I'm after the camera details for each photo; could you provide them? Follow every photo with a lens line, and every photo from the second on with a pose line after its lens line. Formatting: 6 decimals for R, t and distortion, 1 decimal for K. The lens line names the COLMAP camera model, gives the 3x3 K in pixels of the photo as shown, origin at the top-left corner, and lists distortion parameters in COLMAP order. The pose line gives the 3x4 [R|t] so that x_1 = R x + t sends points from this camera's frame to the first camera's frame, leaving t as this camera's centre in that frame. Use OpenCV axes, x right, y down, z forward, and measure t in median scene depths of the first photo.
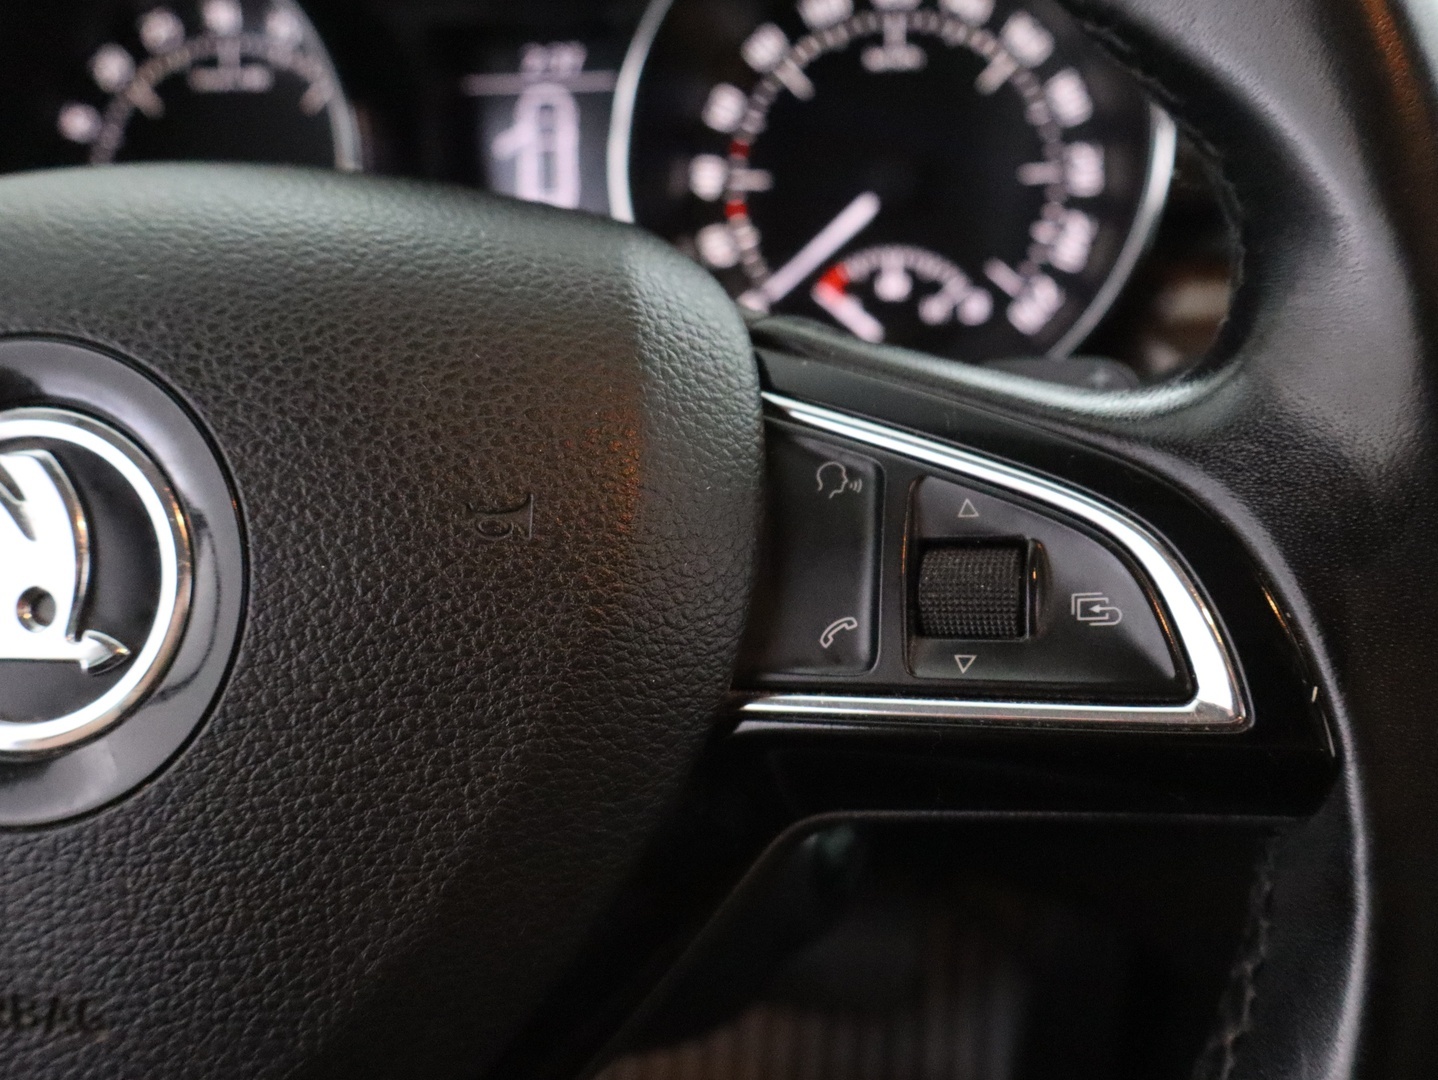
lens RADIAL K [[1355.4, 0, 760.4], [0, 1355.4, 535.8], [0, 0, 1]] dist [0.030073, 0.000000]
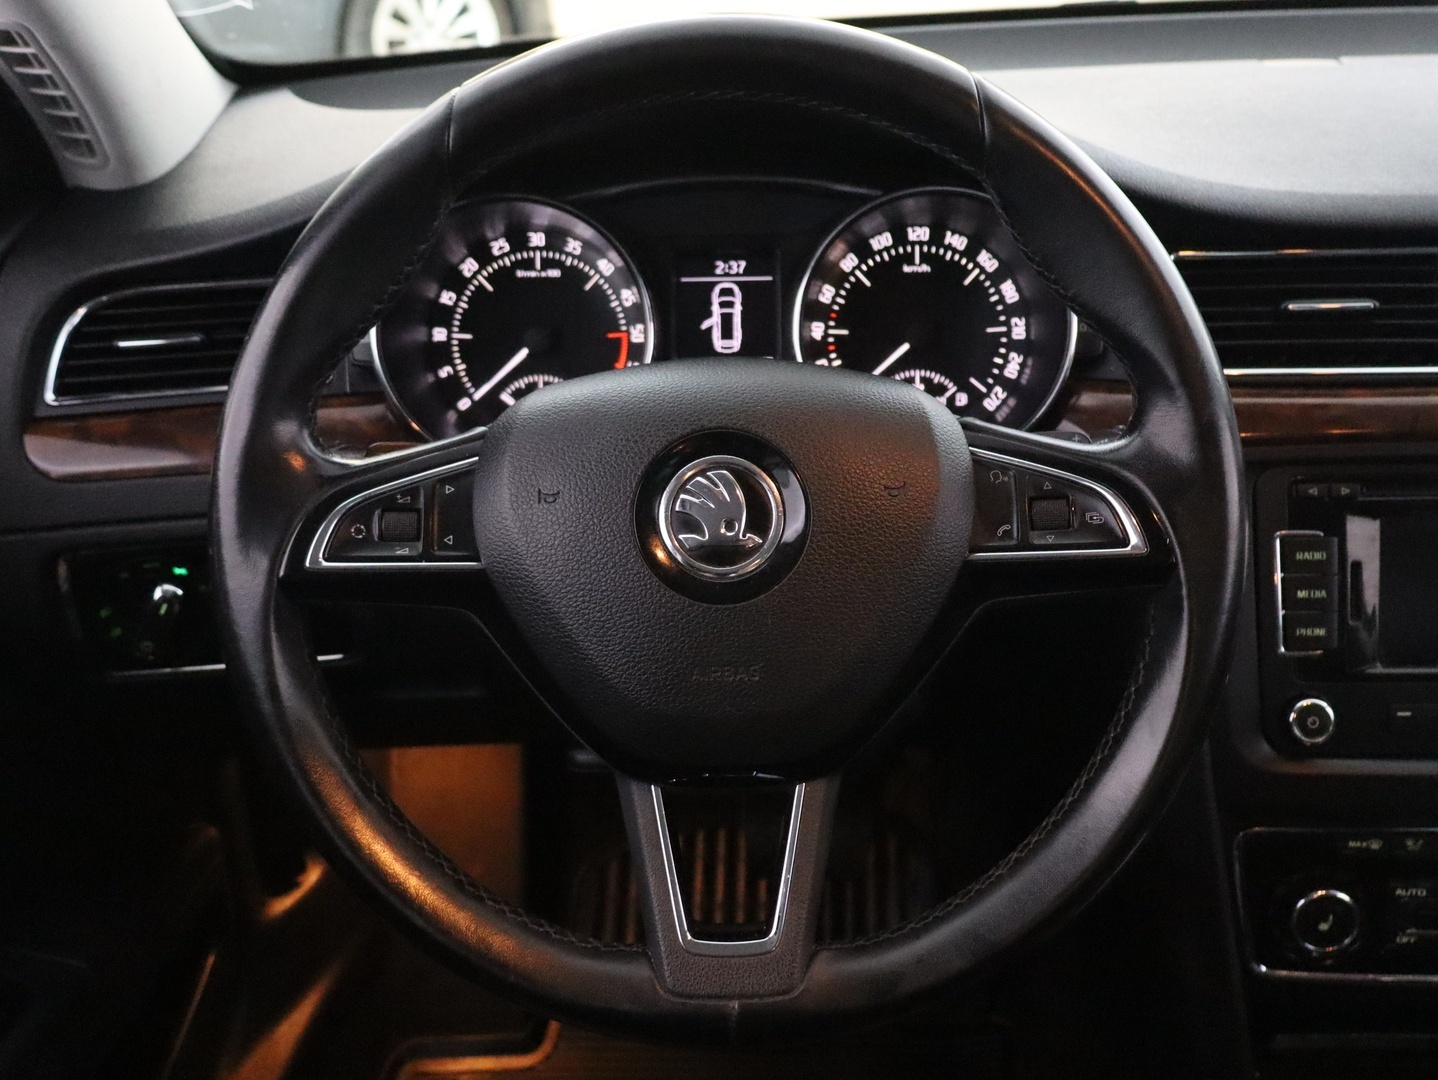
lens RADIAL K [[1355.4, 0, 721.9], [0, 1355.4, 536.2], [0, 0, 1]] dist [0.030073, 0.000000]
pose [[0.991754, -0.021643, 0.126317, -0.414918], [0.026754, 0.998885, -0.038909, 0.083716], [-0.125335, 0.041967, 0.991227, -0.810569]]
